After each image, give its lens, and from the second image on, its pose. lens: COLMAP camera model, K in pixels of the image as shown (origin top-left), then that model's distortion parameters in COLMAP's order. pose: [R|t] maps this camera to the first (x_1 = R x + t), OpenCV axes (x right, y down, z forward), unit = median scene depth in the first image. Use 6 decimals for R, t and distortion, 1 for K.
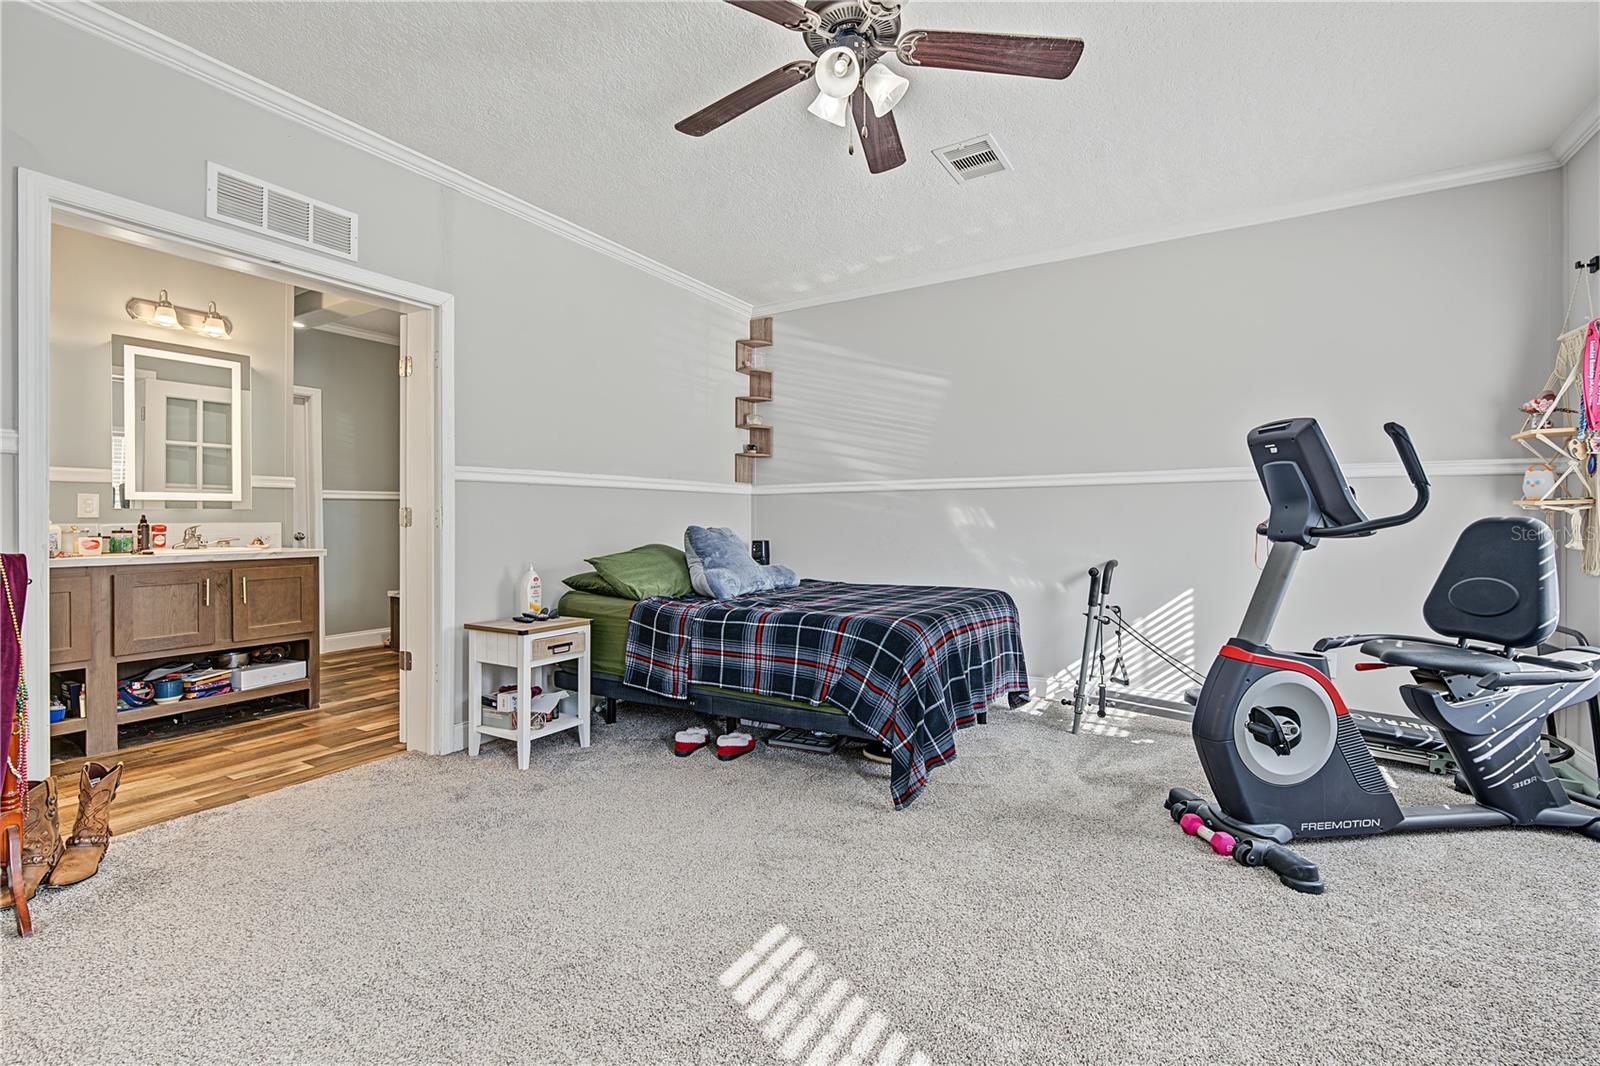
lens RADIAL K [[690.5, 0, 800.1], [0, 690.5, 528.7], [0, 0, 1]] dist [0.000155, -0.000028]
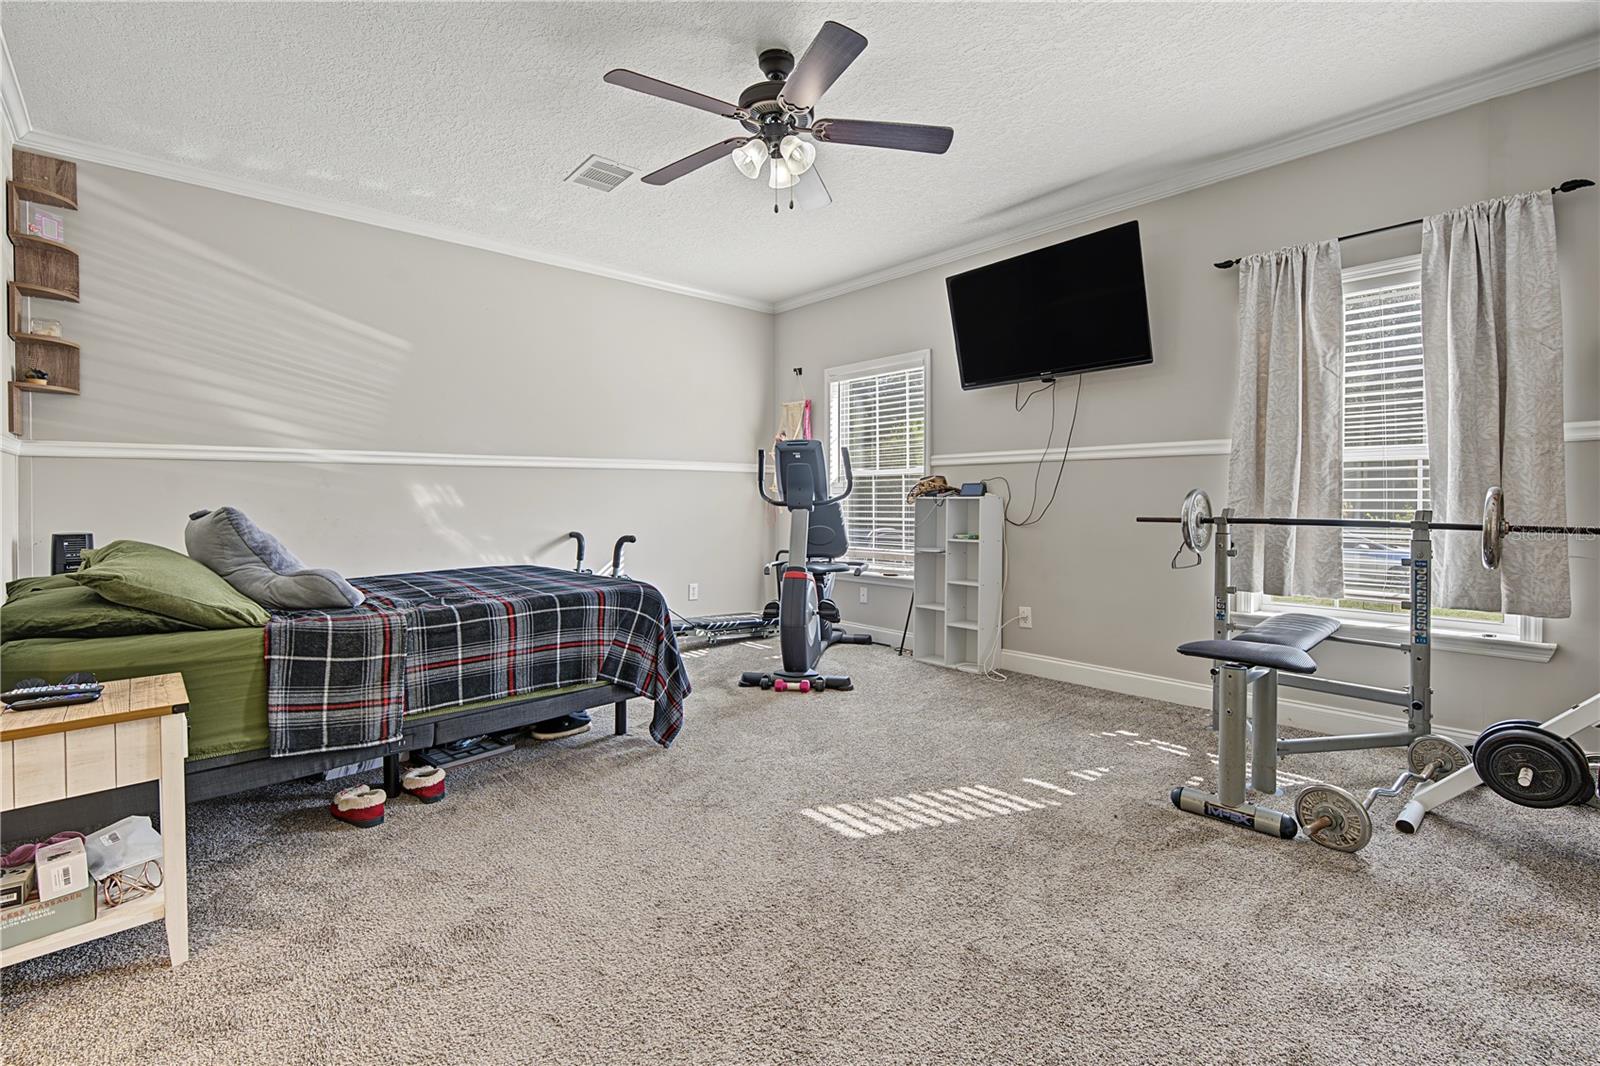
lens RADIAL K [[690.5, 0, 803.0], [0, 690.5, 518.6], [0, 0, 1]] dist [0.000155, -0.000028]
pose [[0.292105, -0.029264, 0.955938, -0.736963], [0.016774, 0.999535, 0.025473, -0.001051], [-0.956239, 0.008594, 0.292460, 0.366842]]
